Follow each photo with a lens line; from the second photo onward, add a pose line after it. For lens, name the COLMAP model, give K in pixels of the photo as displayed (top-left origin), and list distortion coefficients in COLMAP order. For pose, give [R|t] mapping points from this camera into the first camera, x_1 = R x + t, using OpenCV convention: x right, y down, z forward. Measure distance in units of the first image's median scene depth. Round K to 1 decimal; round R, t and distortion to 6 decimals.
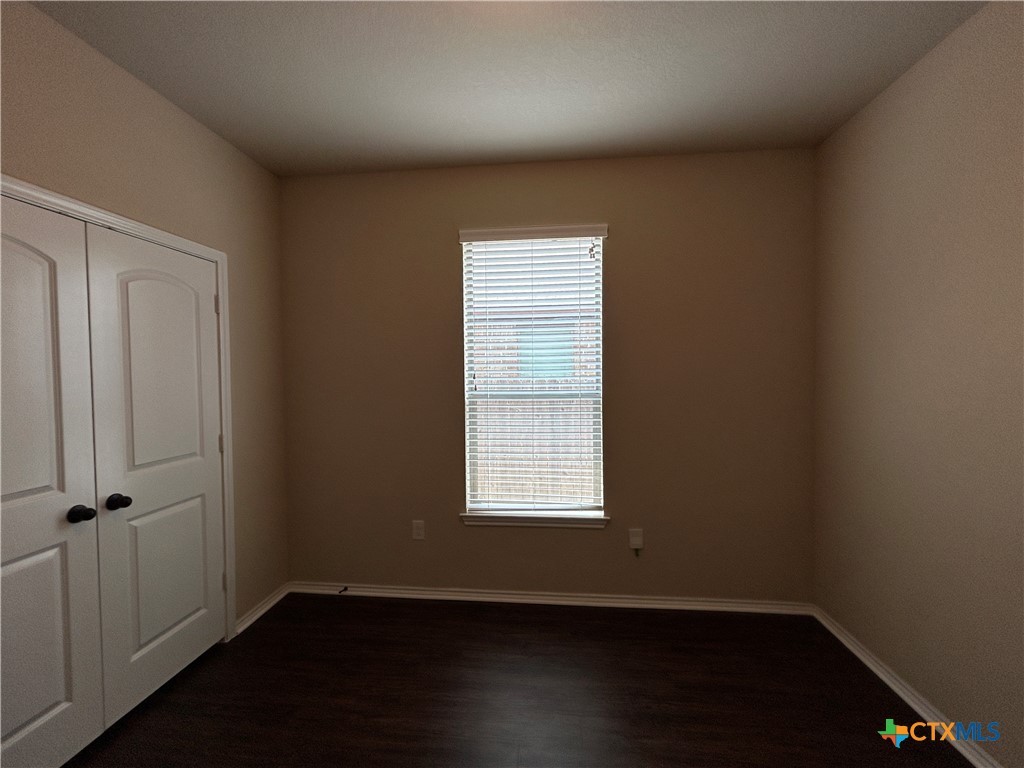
lens RADIAL K [[417.2, 0, 513.7], [0, 417.2, 381.5], [0, 0, 1]] dist [-0.002380, 0.001647]
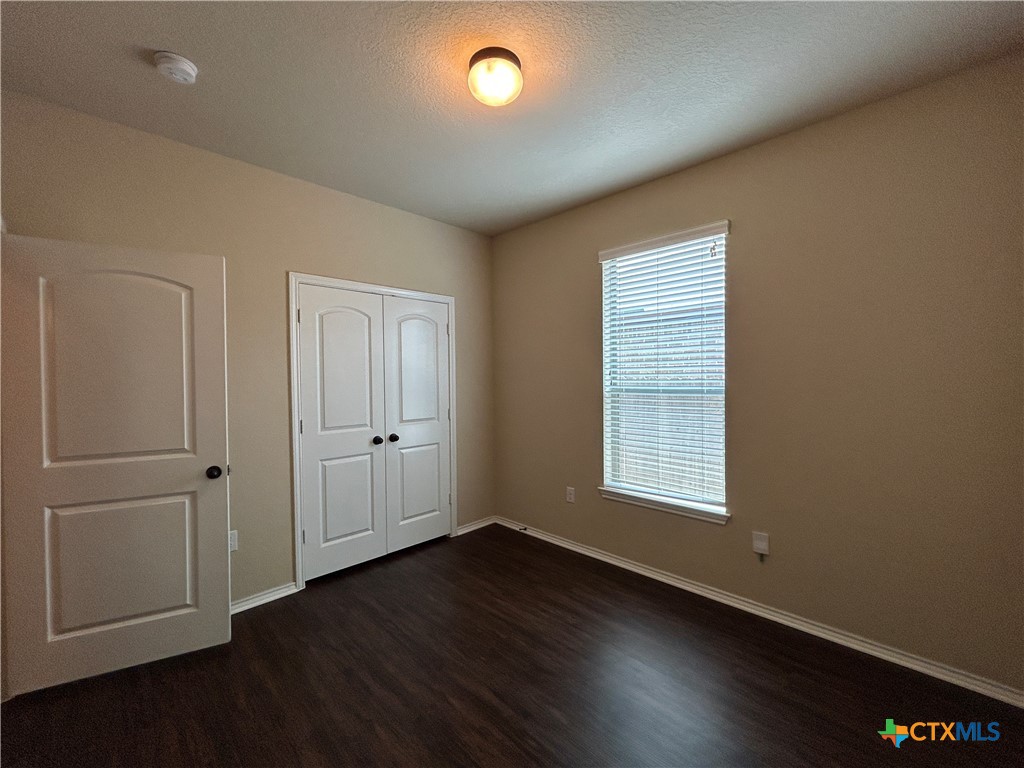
lens RADIAL K [[417.2, 0, 516.0], [0, 417.2, 382.2], [0, 0, 1]] dist [-0.002380, 0.001647]
pose [[0.779508, 0.010192, -0.626310, 0.451203], [-0.012401, 0.999923, 0.000838, 0.016388], [0.626270, 0.007114, 0.779574, -0.094043]]
